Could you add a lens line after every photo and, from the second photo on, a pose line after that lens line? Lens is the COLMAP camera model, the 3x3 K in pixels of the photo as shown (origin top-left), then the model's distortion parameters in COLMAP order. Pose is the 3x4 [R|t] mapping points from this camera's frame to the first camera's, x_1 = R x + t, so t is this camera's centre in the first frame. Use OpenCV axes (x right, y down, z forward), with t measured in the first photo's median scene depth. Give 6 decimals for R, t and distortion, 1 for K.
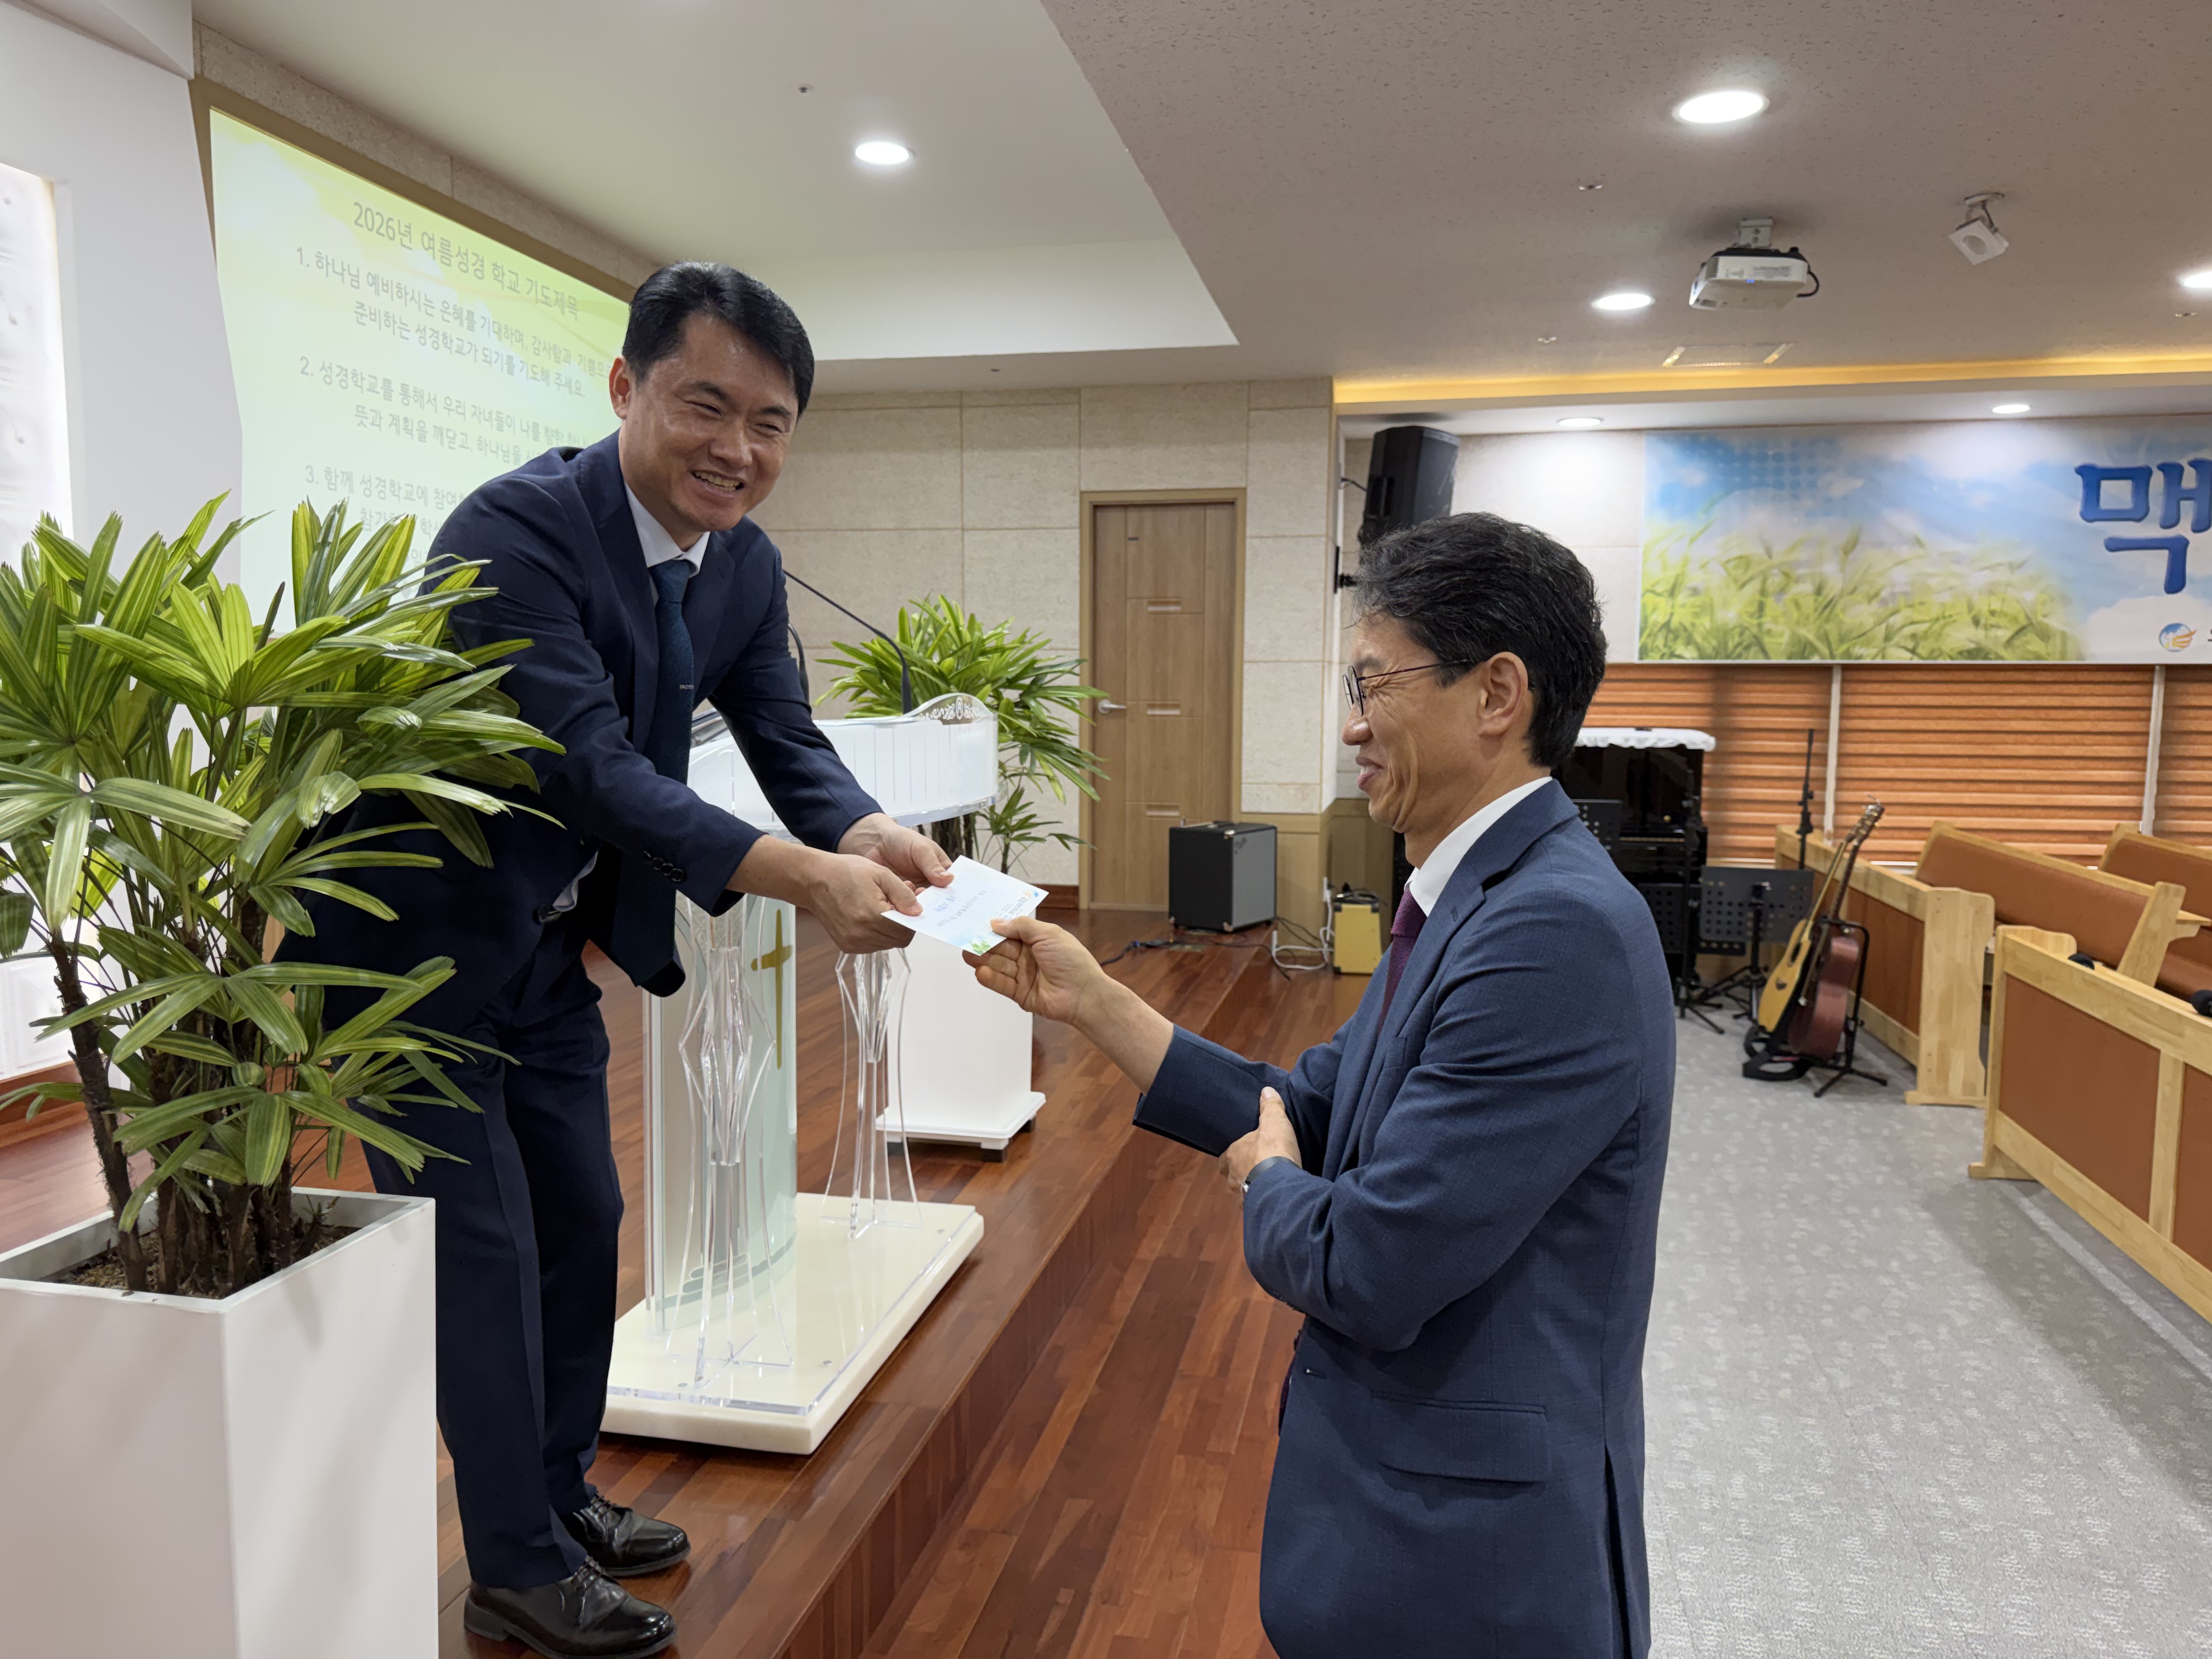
lens RADIAL K [[1540.1, 0, 1106.0], [0, 1540.1, 829.5], [0, 0, 1]] dist [0.043979, -0.038106]
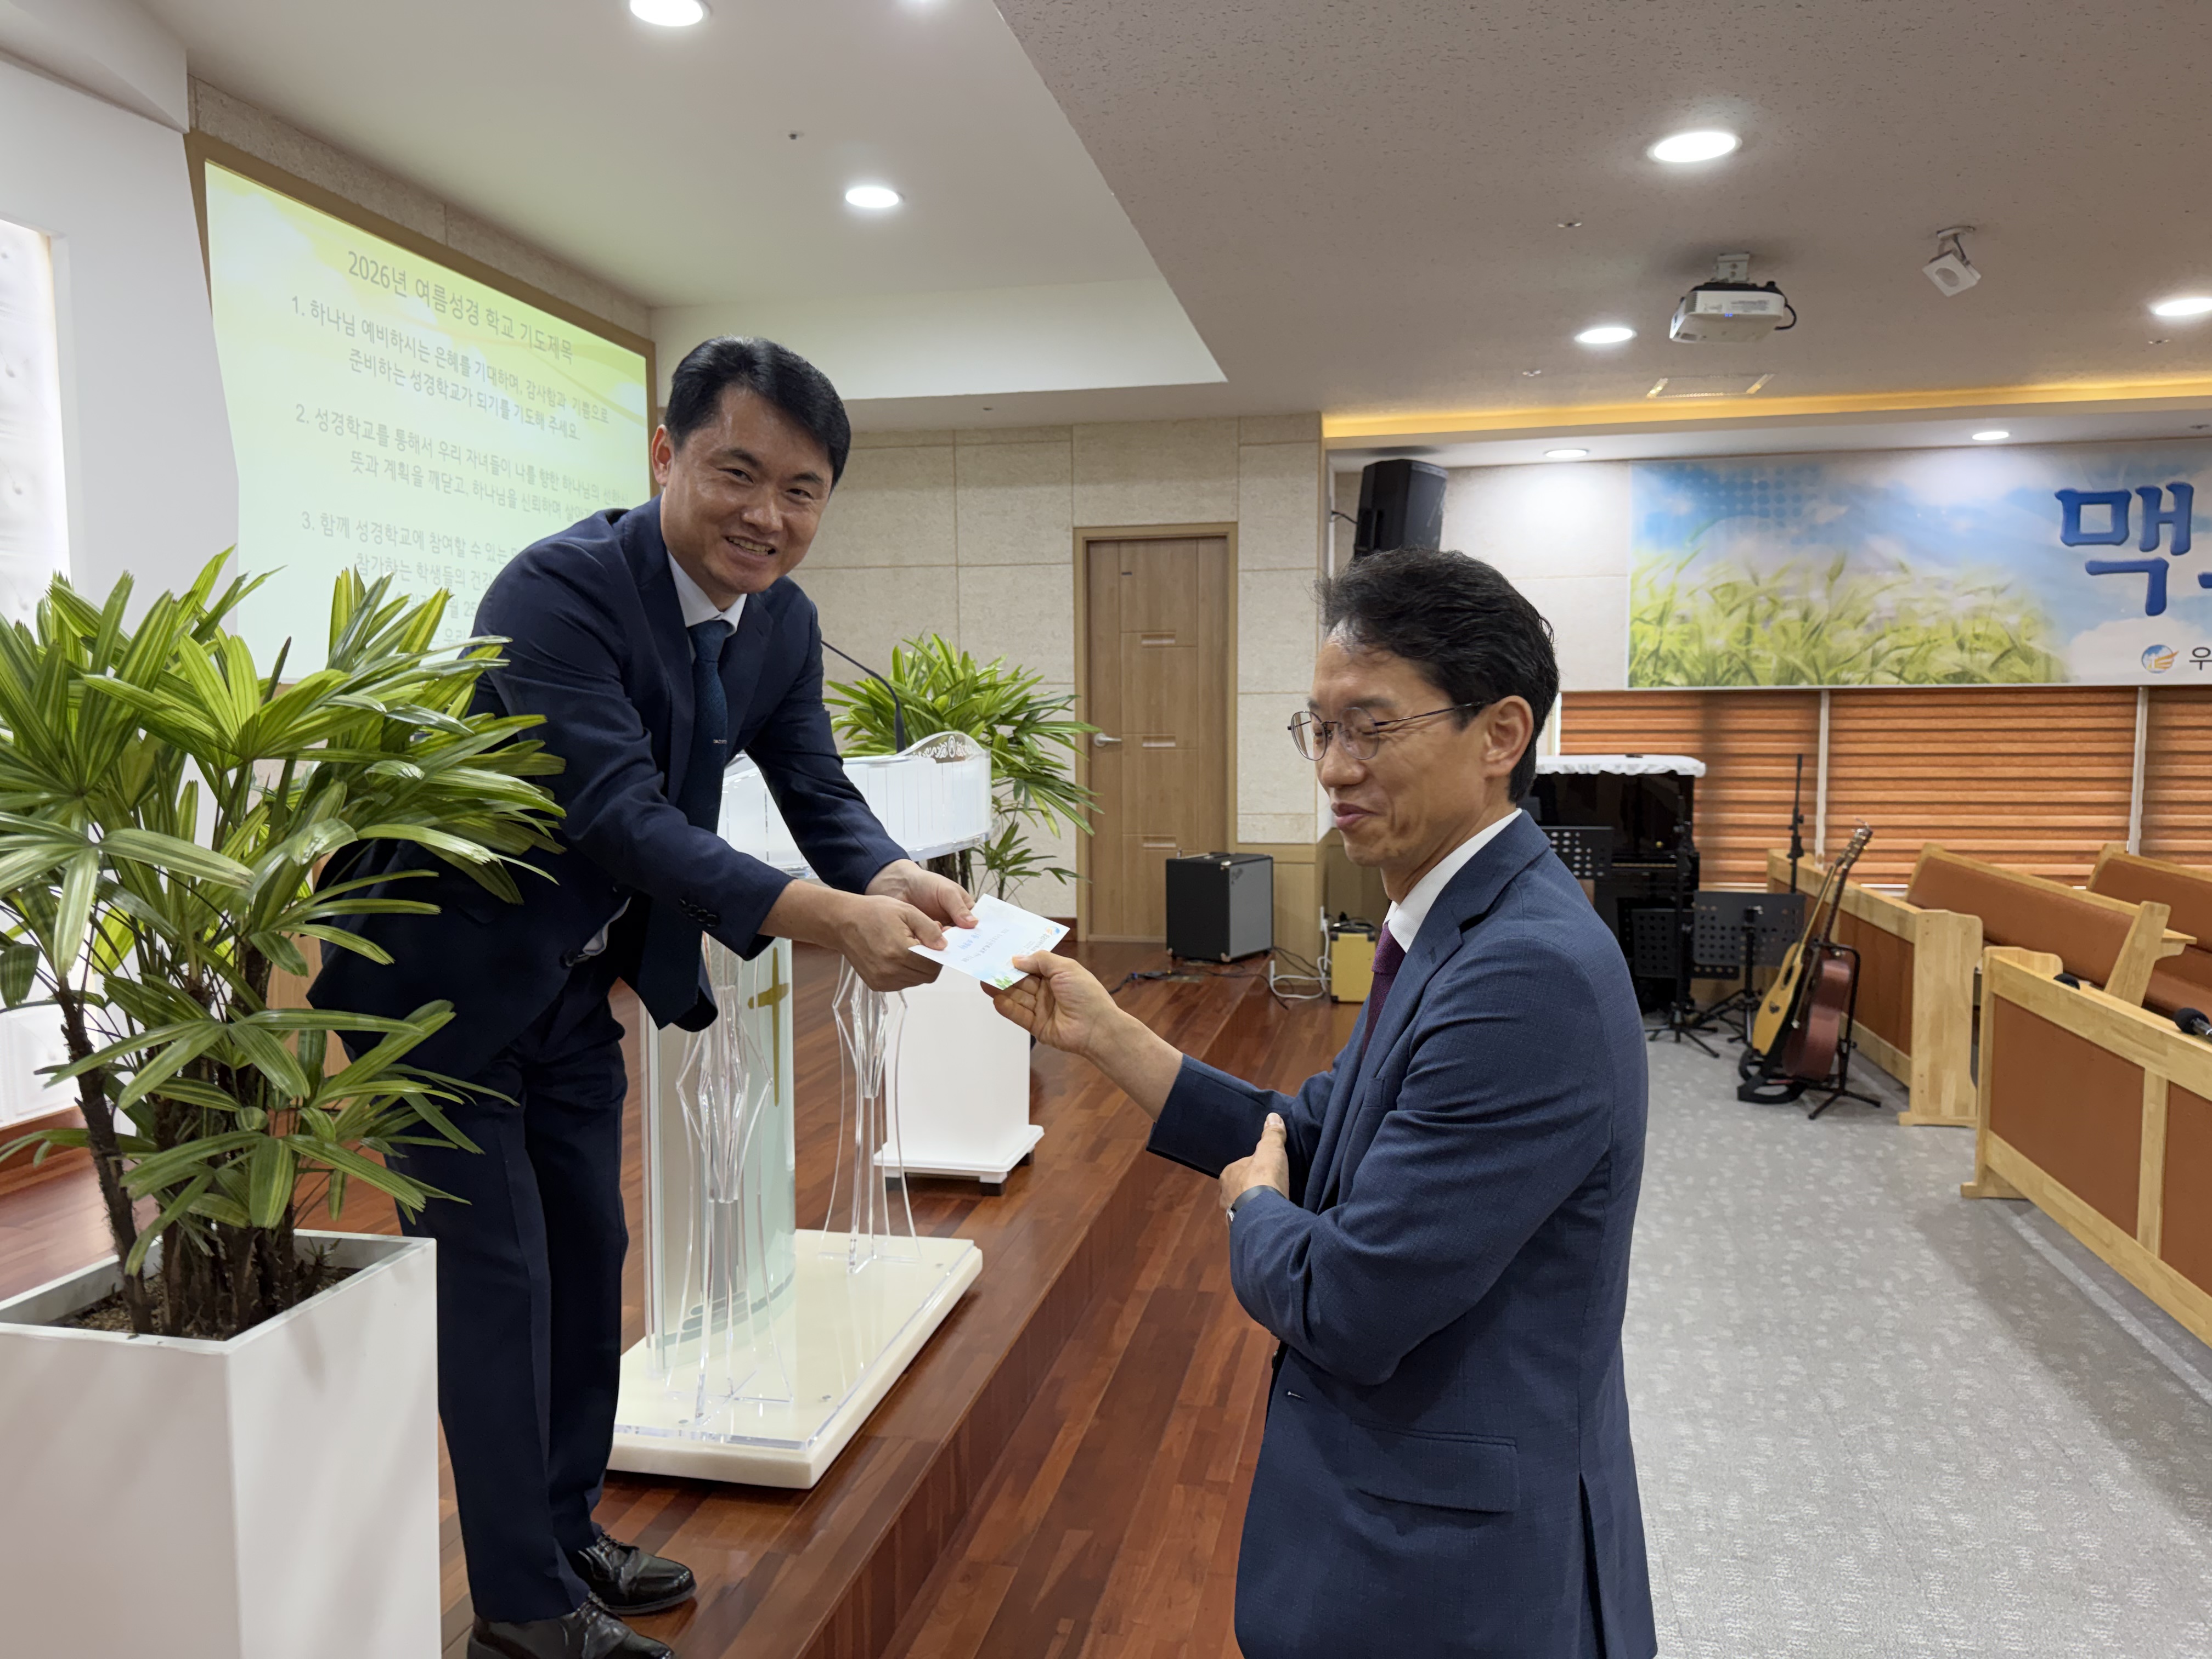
lens RADIAL K [[1539.3, 0, 1116.6], [0, 1539.3, 838.4], [0, 0, 1]] dist [0.045199, -0.040052]
pose [[0.999893, -0.012720, 0.007255, 0.001838], [0.012825, 0.999812, -0.014535, -0.000748], [-0.007069, 0.014626, 0.999868, -0.004538]]
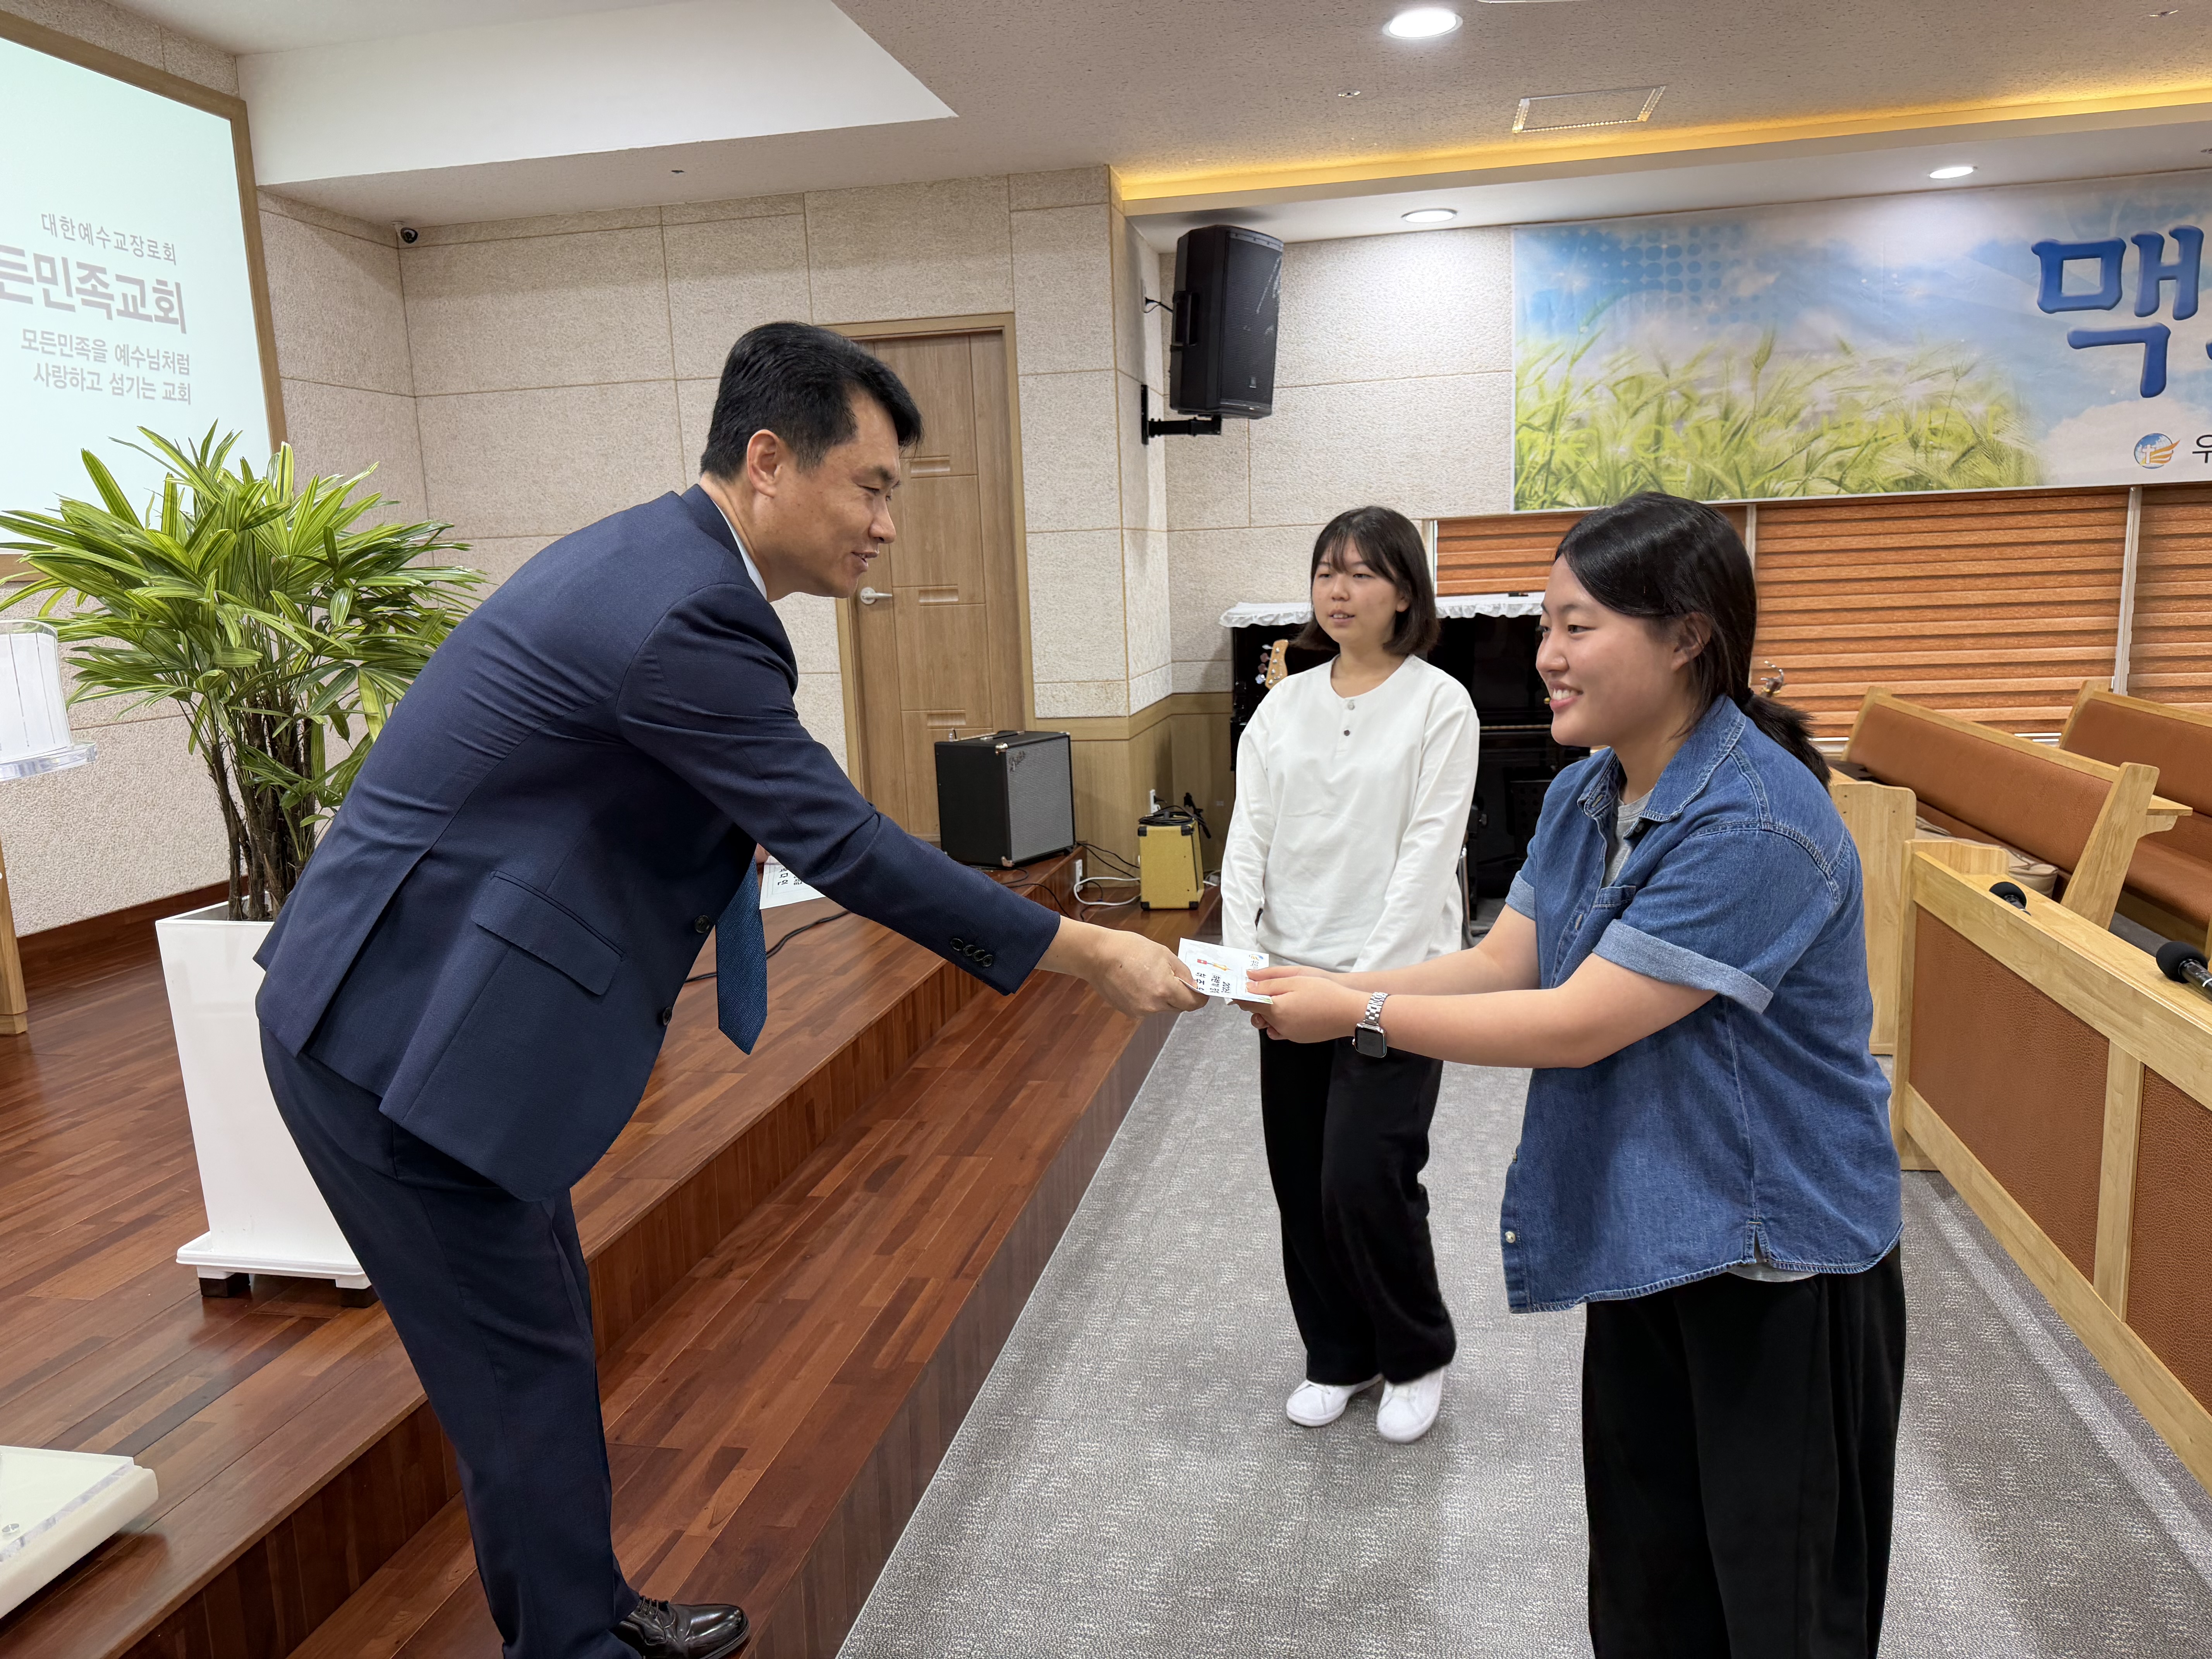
lens RADIAL K [[1573.9, 0, 1106.0], [0, 1573.9, 829.5], [0, 0, 1]] dist [0.043931, -0.030271]
pose [[0.998714, -0.047912, 0.016549, 0.112456], [0.046717, 0.996706, 0.066287, -0.005609], [-0.019671, -0.065429, 0.997663, 0.160683]]
